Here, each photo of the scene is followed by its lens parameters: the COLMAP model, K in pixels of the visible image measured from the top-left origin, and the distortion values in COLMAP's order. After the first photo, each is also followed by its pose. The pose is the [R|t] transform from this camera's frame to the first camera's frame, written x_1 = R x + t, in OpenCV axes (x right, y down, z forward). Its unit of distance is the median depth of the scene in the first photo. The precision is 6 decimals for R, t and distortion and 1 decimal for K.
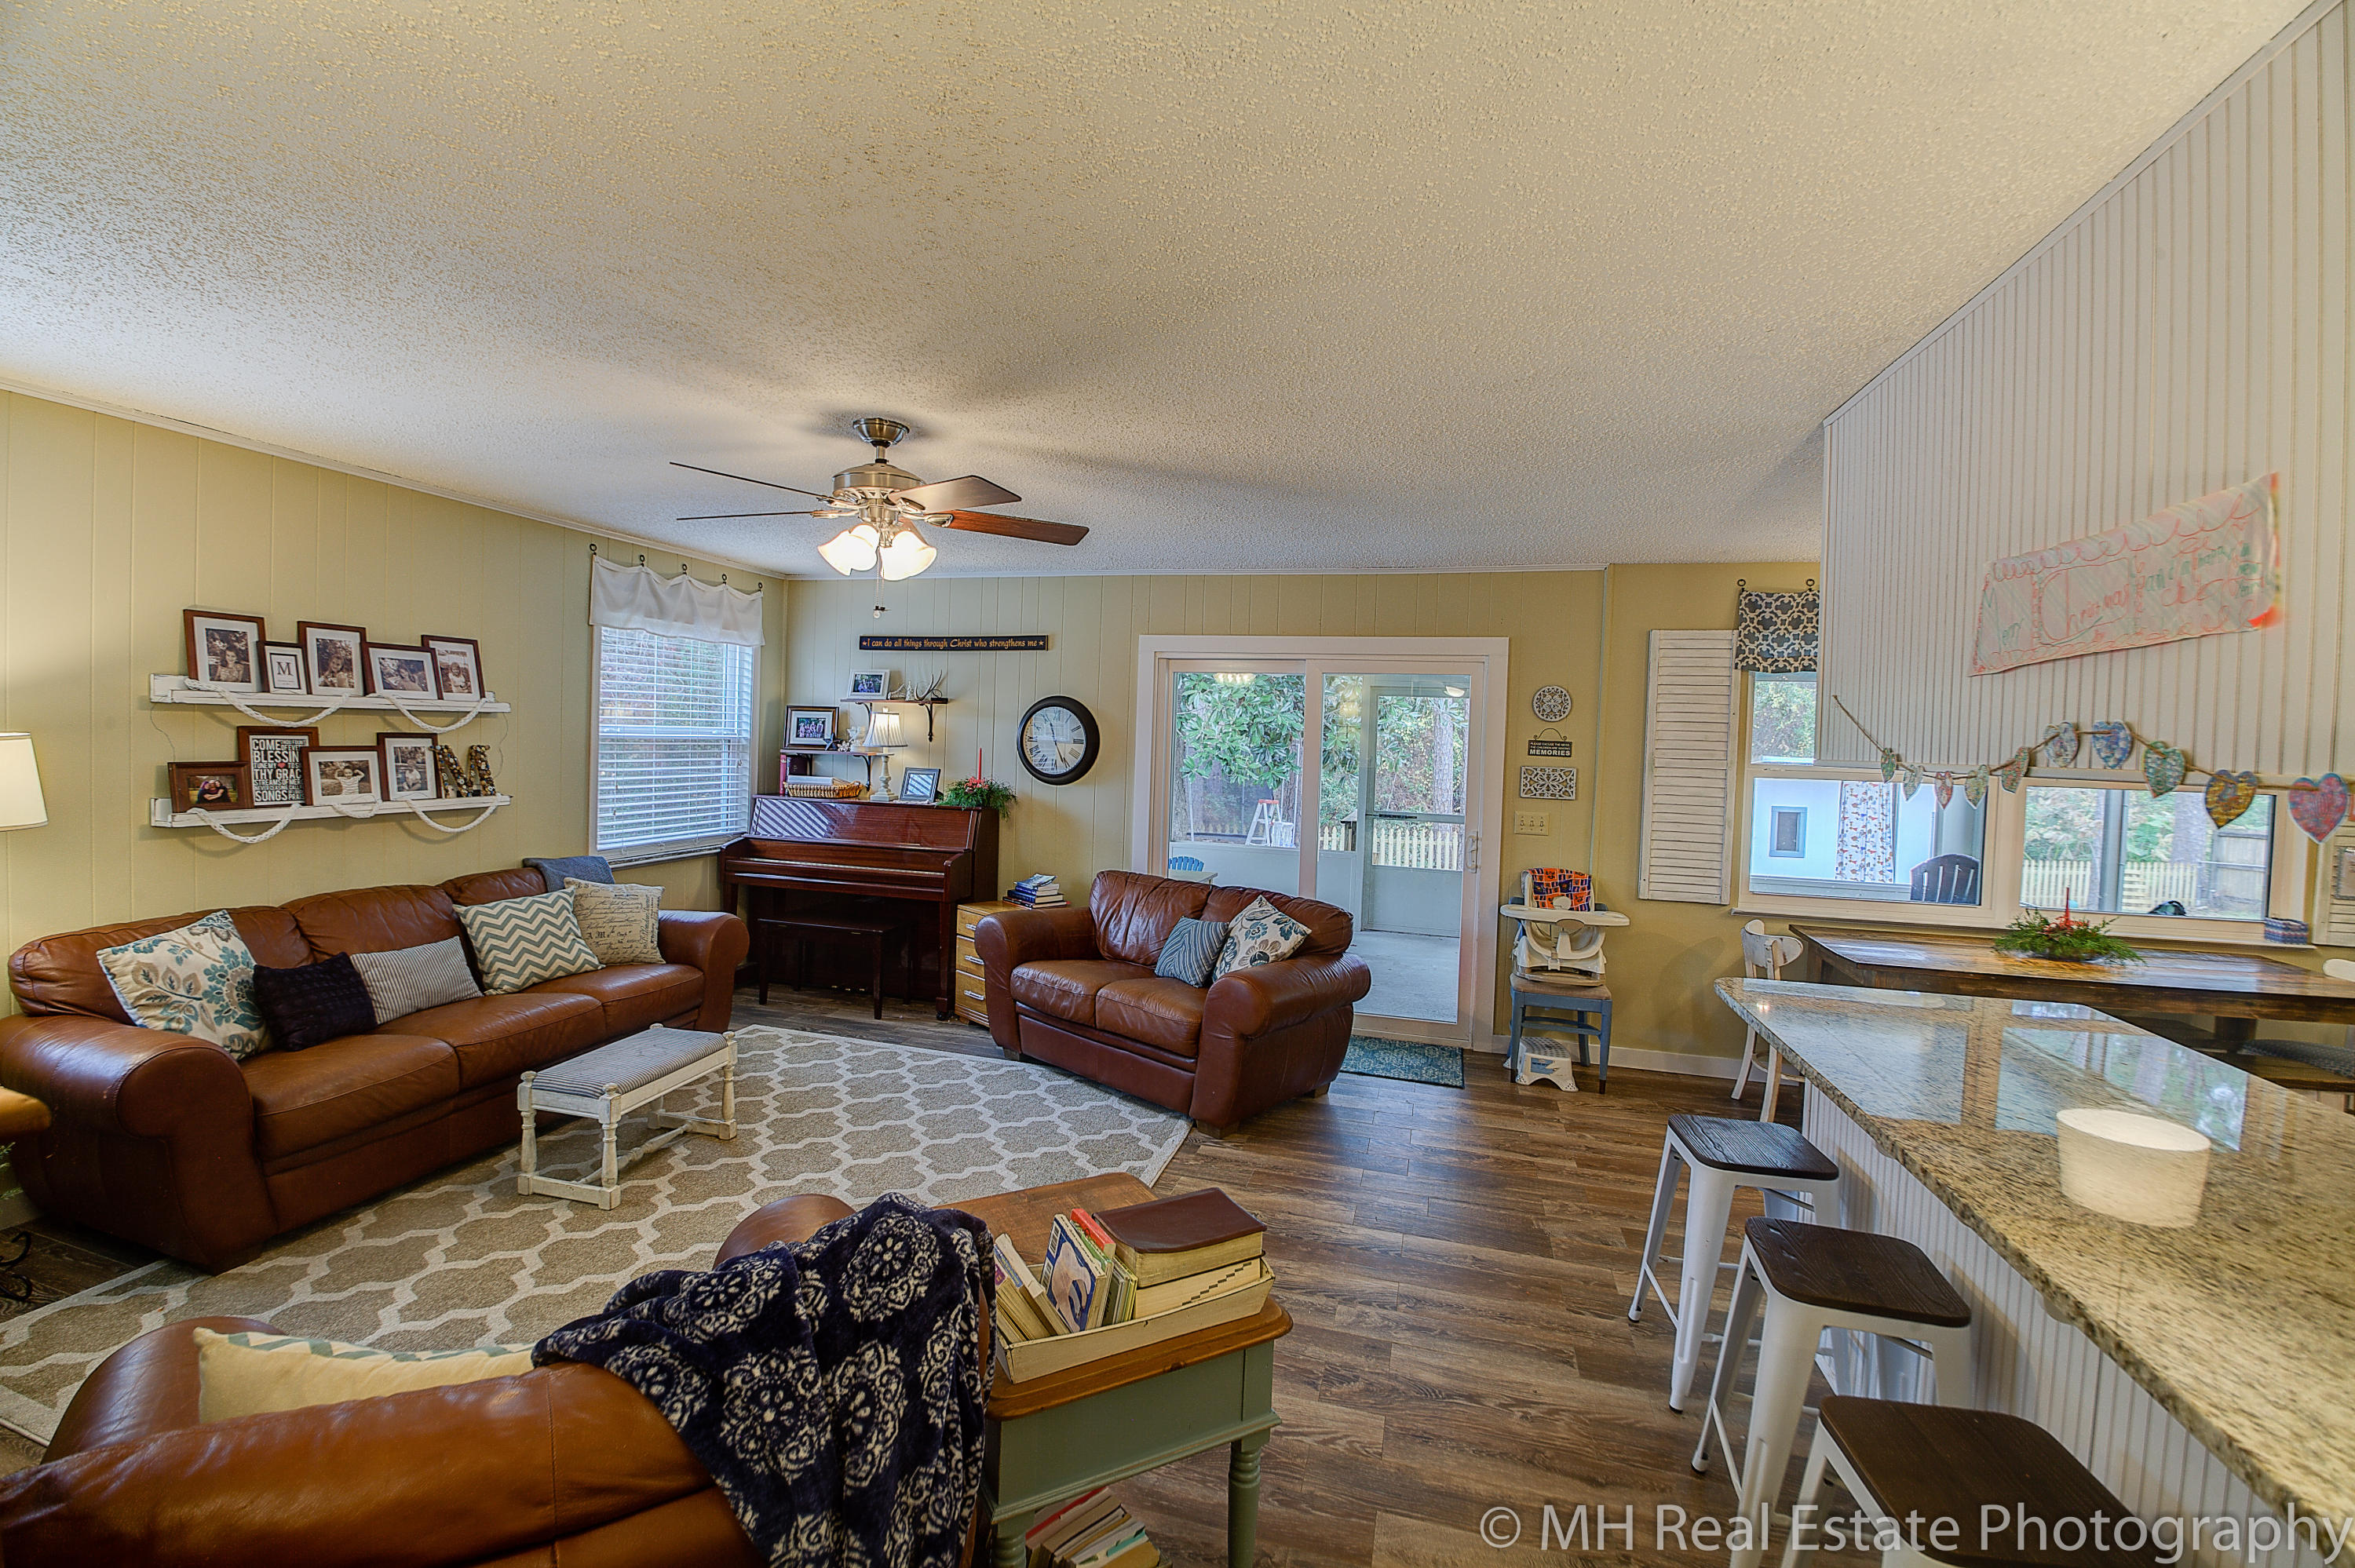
lens RADIAL K [[1041.1, 0, 1170.7], [0, 1041.1, 774.4], [0, 0, 1]] dist [-0.020510, -0.000364]
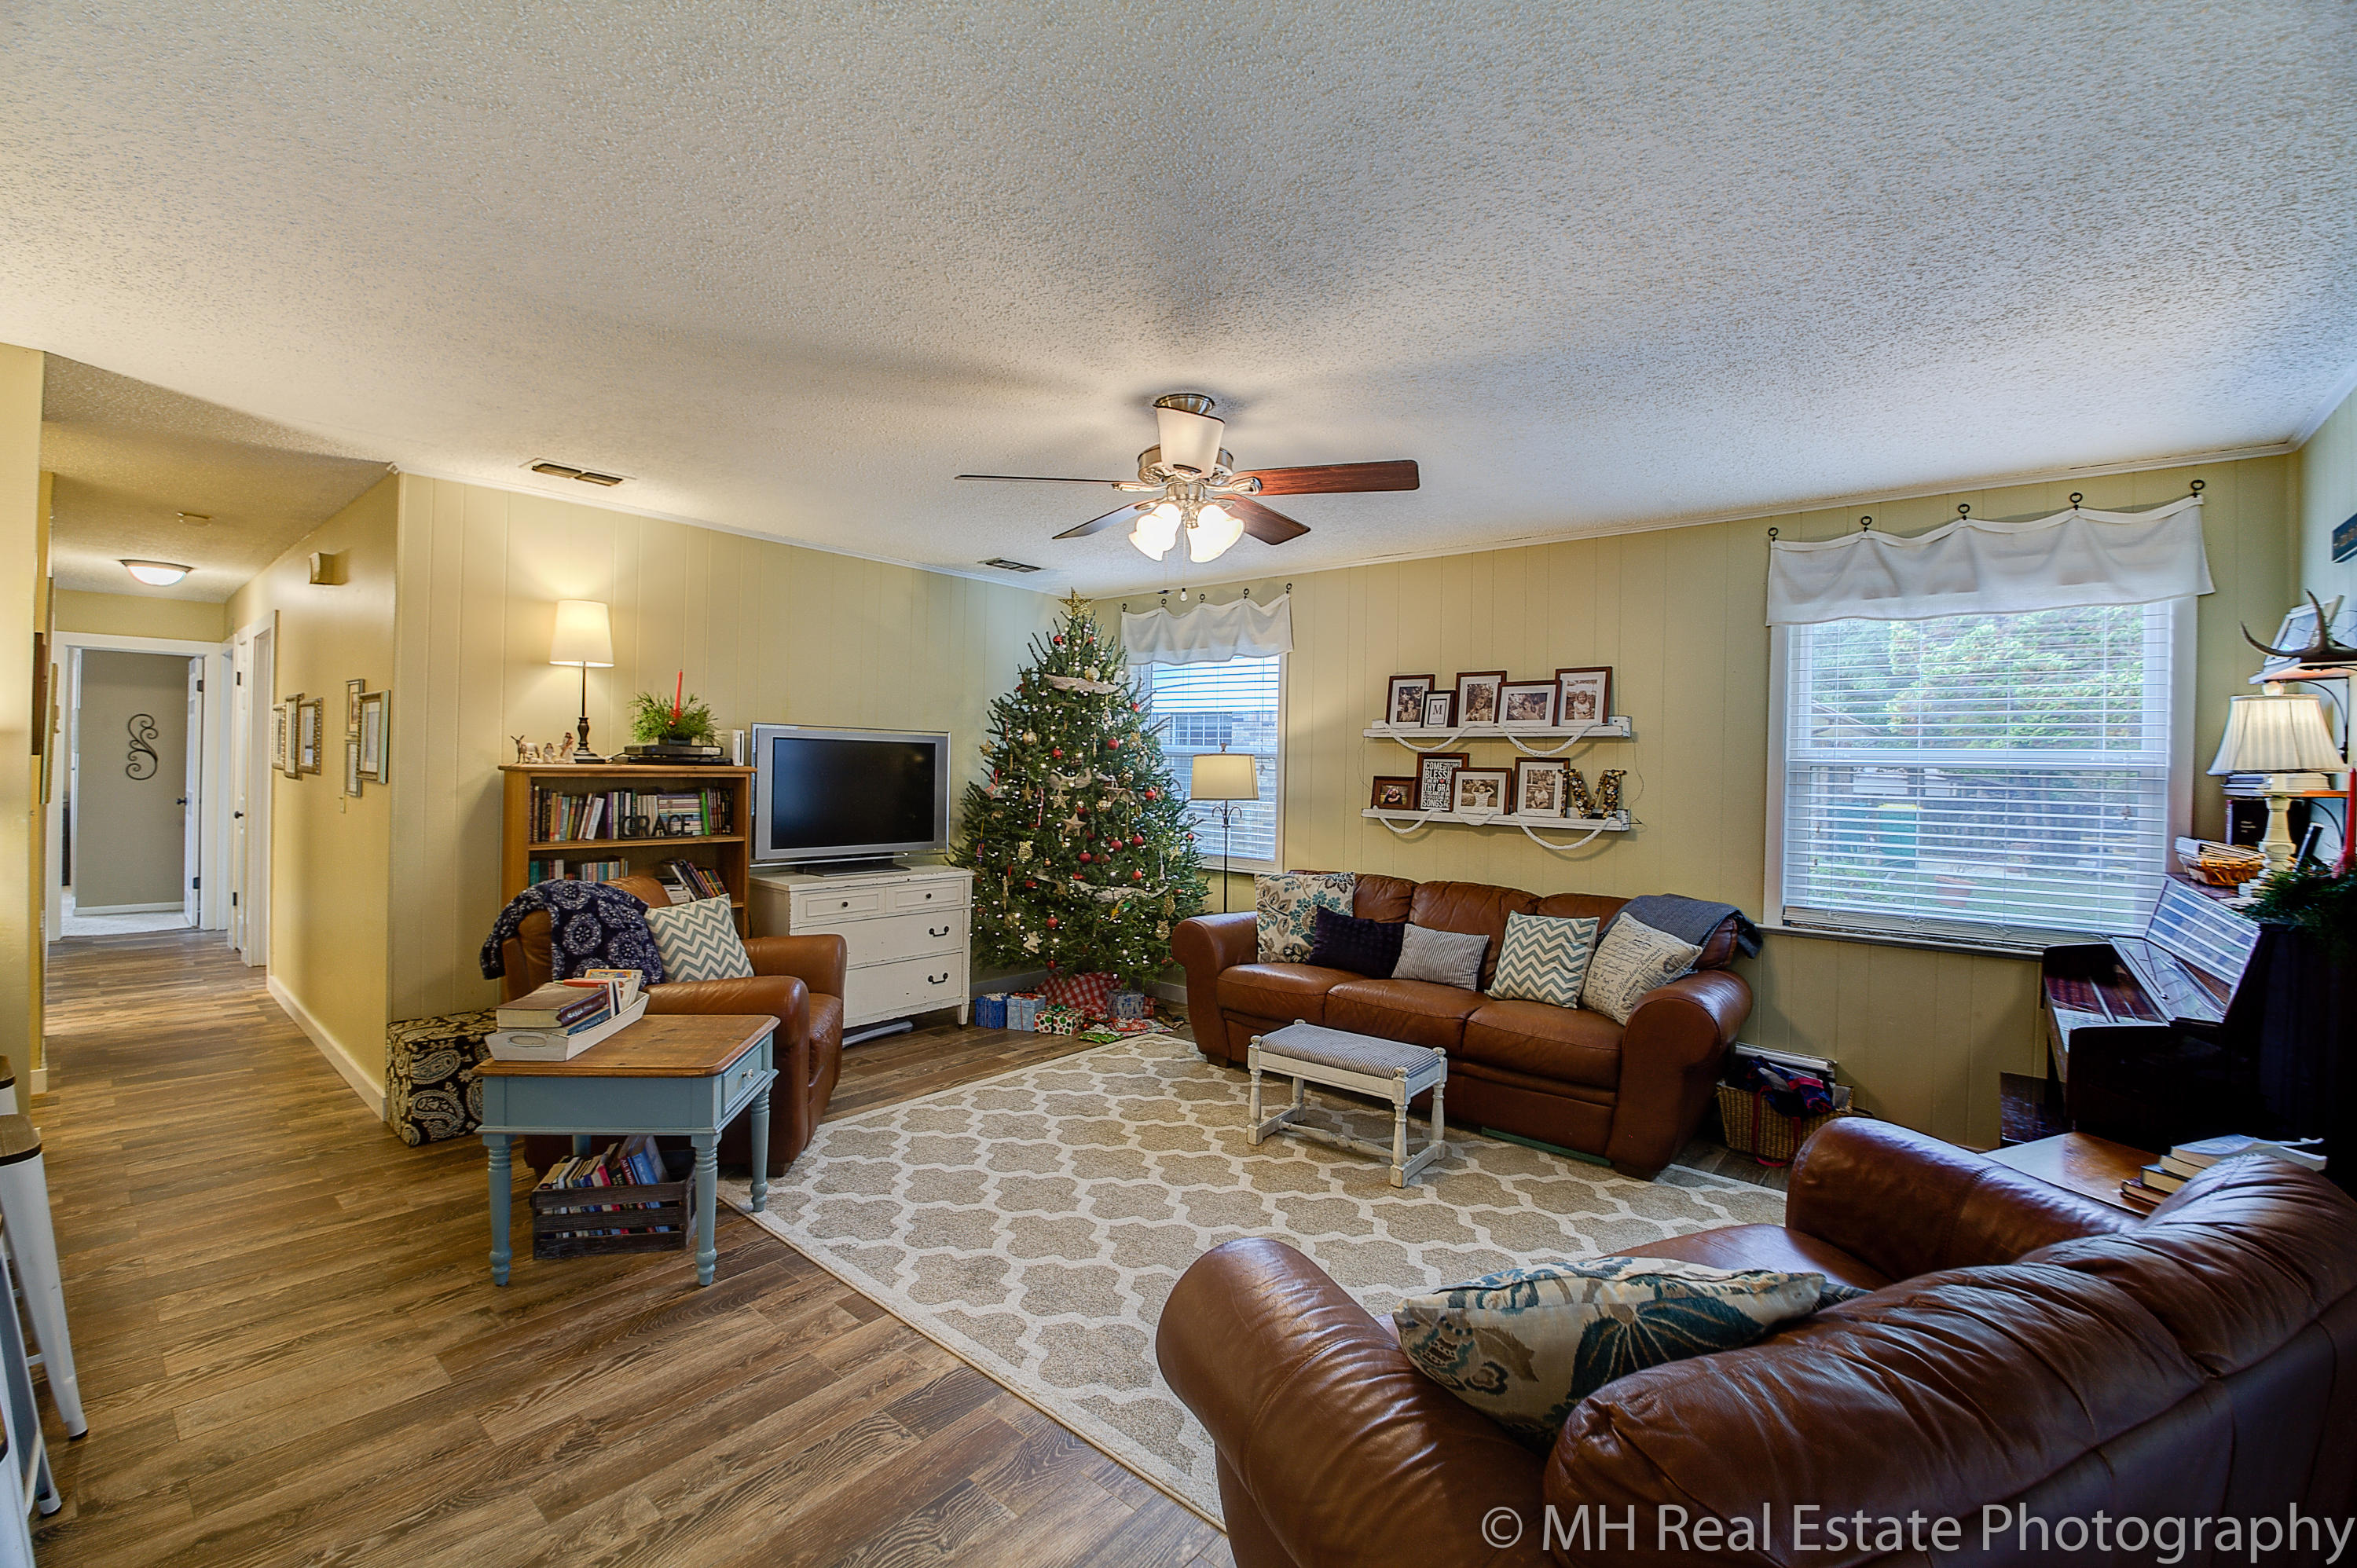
lens RADIAL K [[1042.0, 0, 1176.8], [0, 1042.0, 774.7], [0, 0, 1]] dist [-0.020510, -0.000364]
pose [[-0.447149, -0.032128, -0.893882, 0.498630], [-0.068597, 0.997643, -0.001543, 0.008374], [0.891825, 0.060627, -0.448299, 1.255463]]
